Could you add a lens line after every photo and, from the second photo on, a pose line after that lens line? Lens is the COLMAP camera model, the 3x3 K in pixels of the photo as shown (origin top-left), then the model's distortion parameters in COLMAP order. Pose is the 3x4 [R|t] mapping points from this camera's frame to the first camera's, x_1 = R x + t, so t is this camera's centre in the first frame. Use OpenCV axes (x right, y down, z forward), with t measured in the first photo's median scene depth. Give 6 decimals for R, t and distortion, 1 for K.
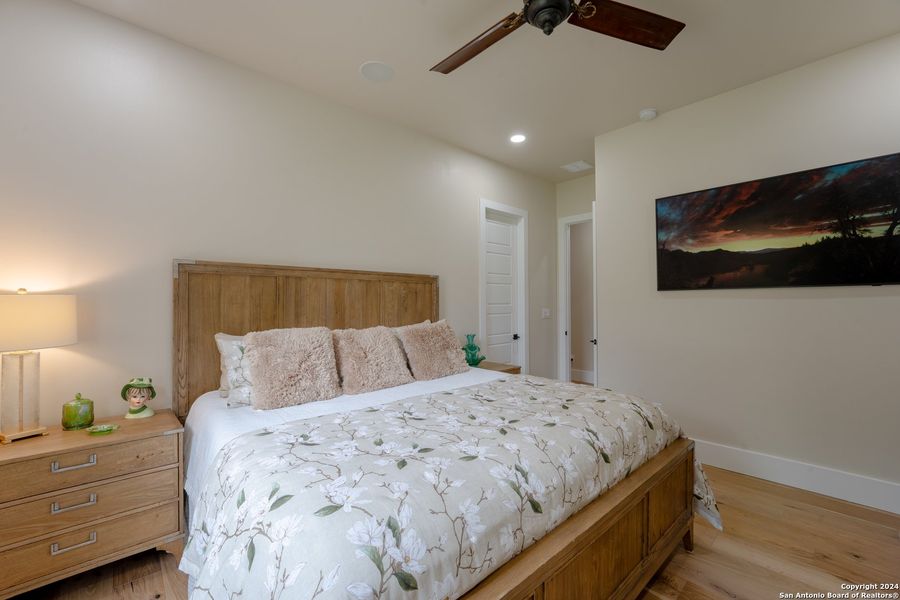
lens RADIAL K [[369.4, 0, 452.9], [0, 369.4, 299.9], [0, 0, 1]] dist [-0.023701, 0.002720]
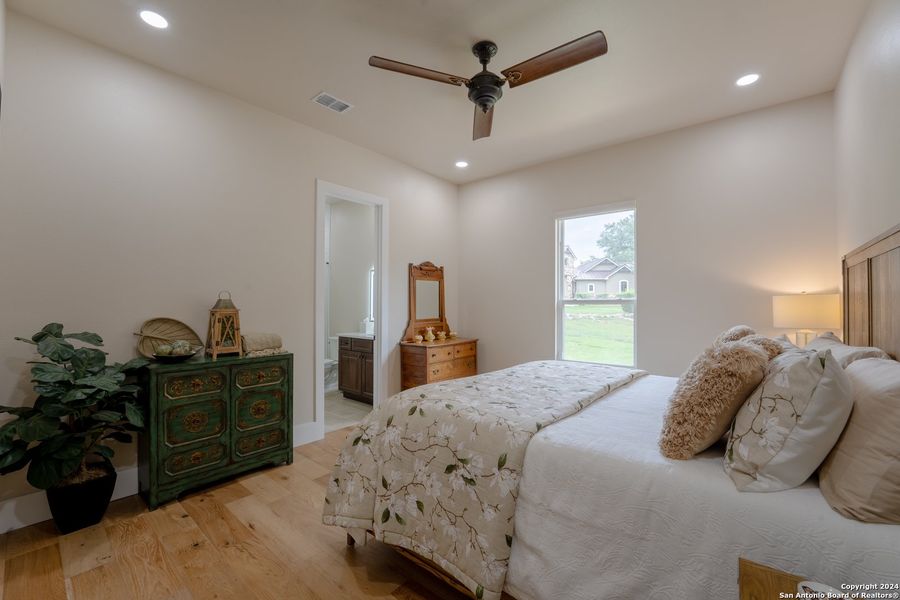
lens RADIAL K [[369.4, 0, 447.6], [0, 369.4, 301.7], [0, 0, 1]] dist [-0.023701, 0.002720]
pose [[-0.988231, -0.003574, -0.152925, 0.223951], [-0.000898, 0.999845, -0.017564, 0.029564], [0.152964, -0.017220, -0.988082, 2.073503]]
